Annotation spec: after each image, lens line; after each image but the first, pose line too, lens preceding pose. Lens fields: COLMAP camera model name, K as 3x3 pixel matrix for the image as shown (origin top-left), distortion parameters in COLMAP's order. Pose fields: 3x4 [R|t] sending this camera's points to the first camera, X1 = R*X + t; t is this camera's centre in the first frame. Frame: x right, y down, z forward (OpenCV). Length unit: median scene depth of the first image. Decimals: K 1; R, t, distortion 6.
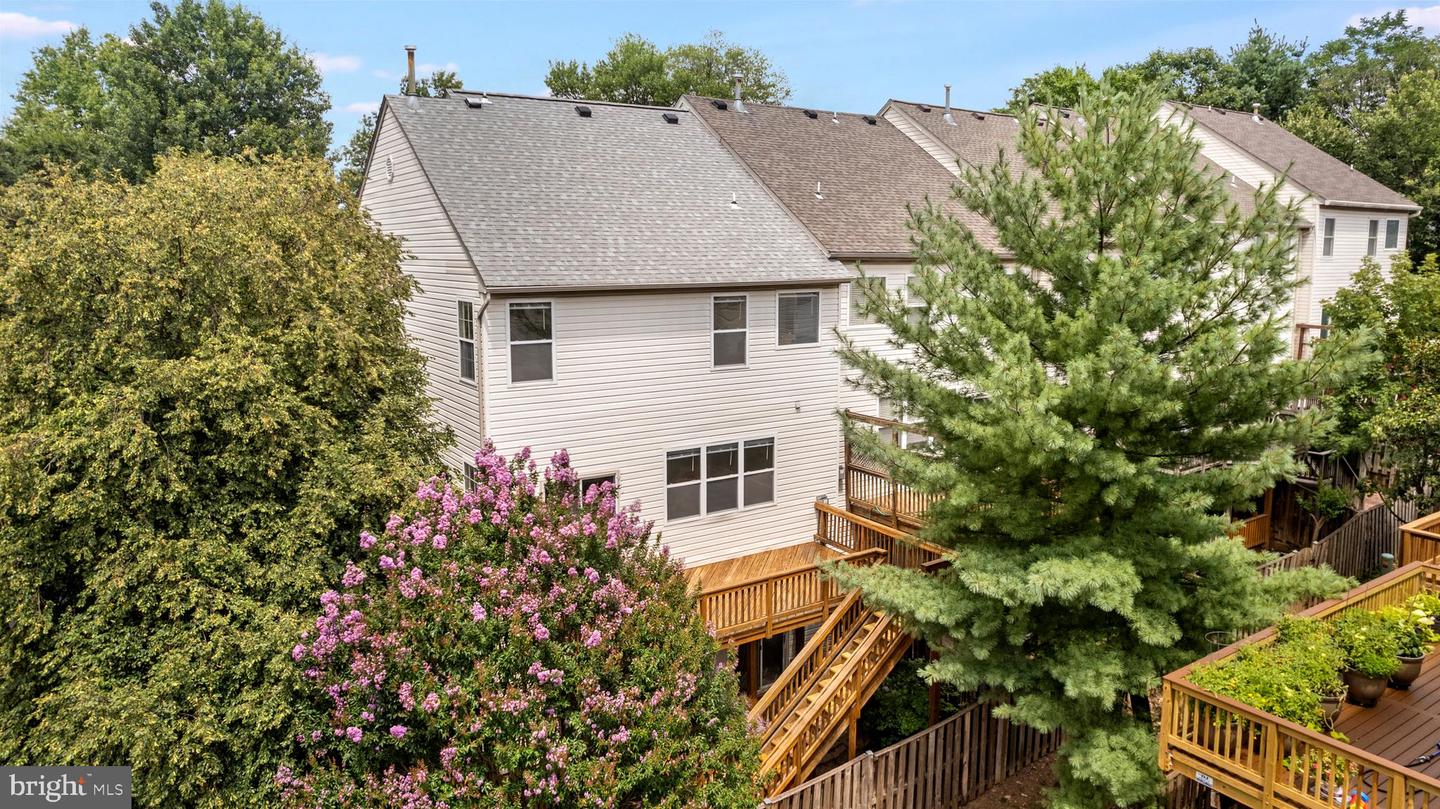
lens RADIAL K [[920.4, 0, 720.9], [0, 920.4, 412.9], [0, 0, 1]] dist [-0.001732, 0.001404]
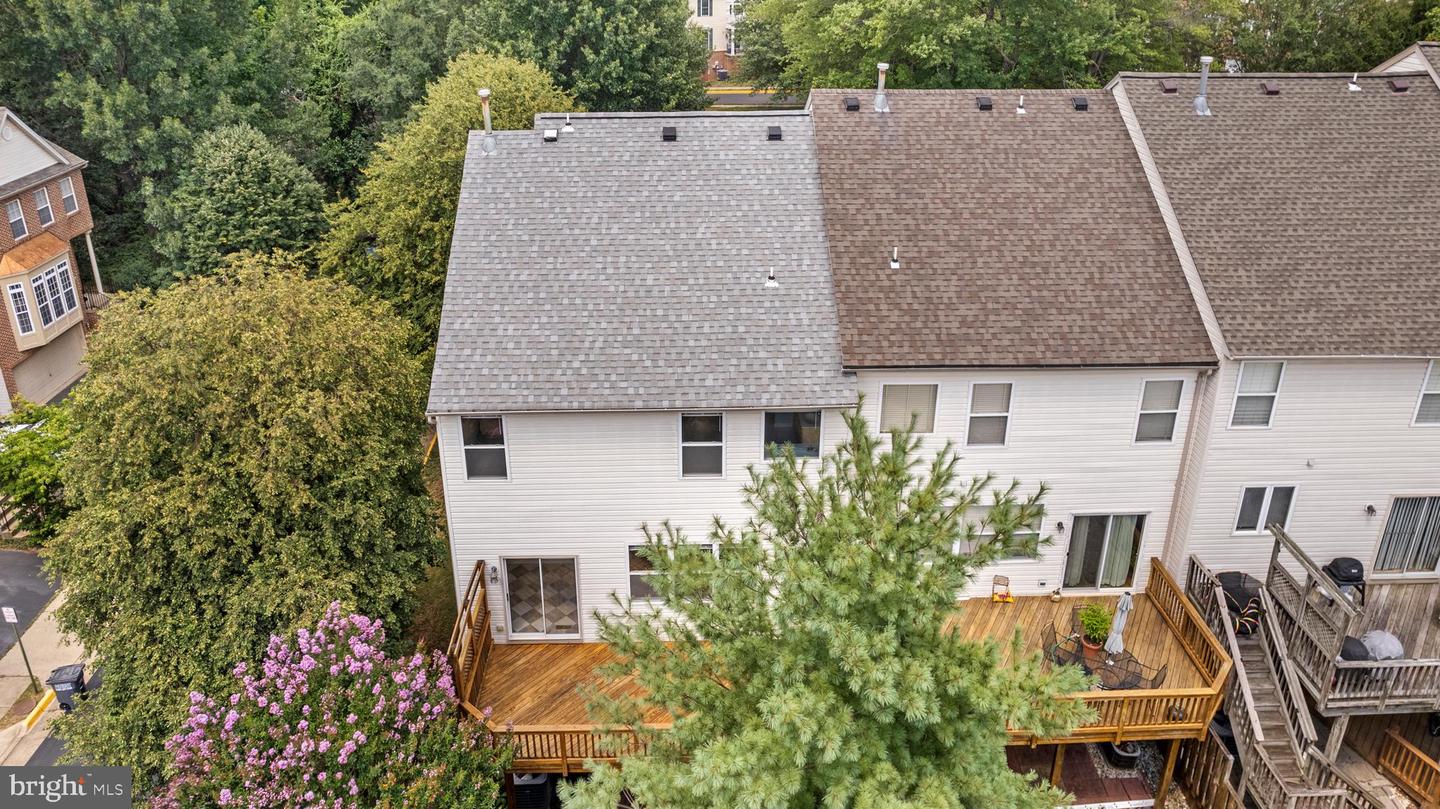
lens RADIAL K [[920.4, 0, 720.9], [0, 920.4, 412.9], [0, 0, 1]] dist [-0.001732, 0.001404]
pose [[0.847673, 0.243564, -0.471304, 0.480689], [-0.082987, 0.938322, 0.335657, -0.451971], [0.523989, -0.245415, 0.815602, 0.234319]]
